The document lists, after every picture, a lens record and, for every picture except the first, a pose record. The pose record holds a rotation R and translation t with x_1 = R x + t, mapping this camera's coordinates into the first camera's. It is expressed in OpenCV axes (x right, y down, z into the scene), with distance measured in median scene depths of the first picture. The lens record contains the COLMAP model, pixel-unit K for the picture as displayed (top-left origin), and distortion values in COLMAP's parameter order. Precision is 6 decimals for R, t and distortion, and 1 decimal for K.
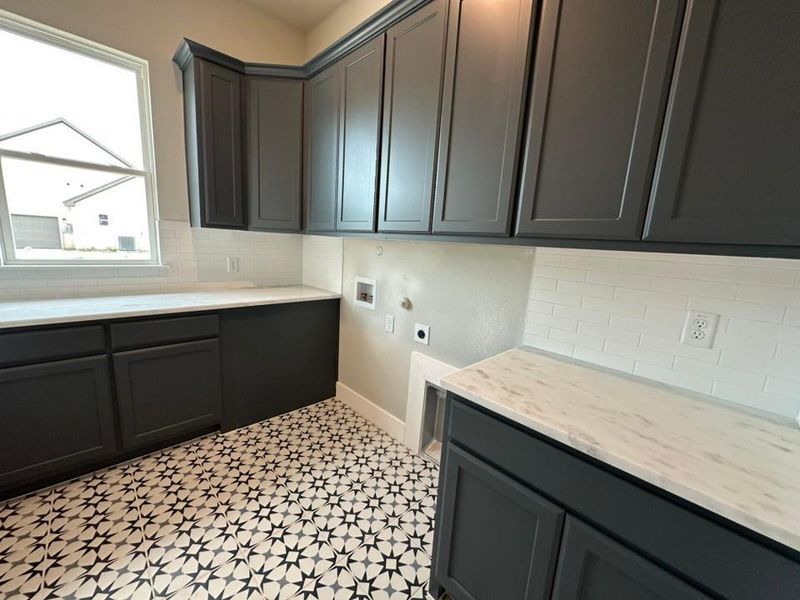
lens RADIAL K [[319.3, 0, 400.0], [0, 319.3, 300.0], [0, 0, 1]] dist [-0.003251, -0.000105]
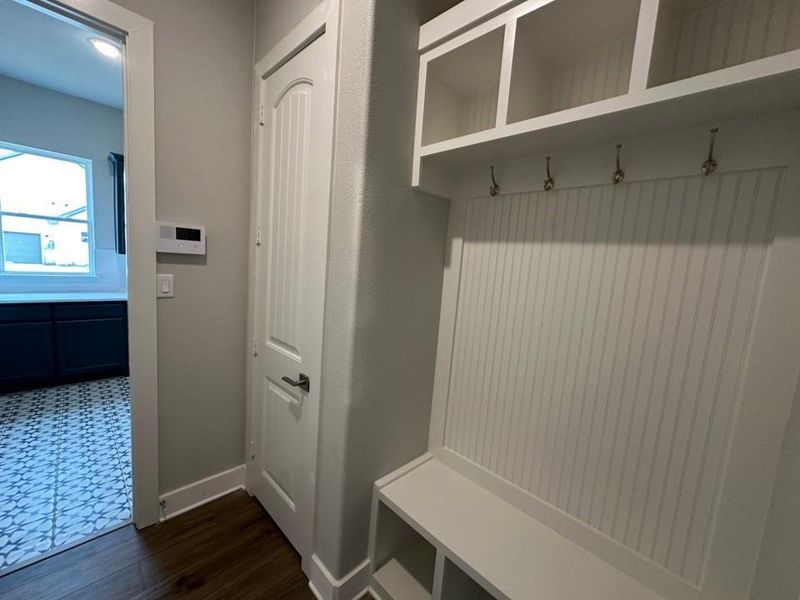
lens RADIAL K [[319.3, 0, 400.0], [0, 319.3, 300.0], [0, 0, 1]] dist [-0.003251, -0.000105]
pose [[0.999484, 0.011150, 0.030109, 0.838509], [-0.009288, 0.998078, -0.061271, 0.110239], [-0.030734, 0.060960, 0.997667, -0.736538]]
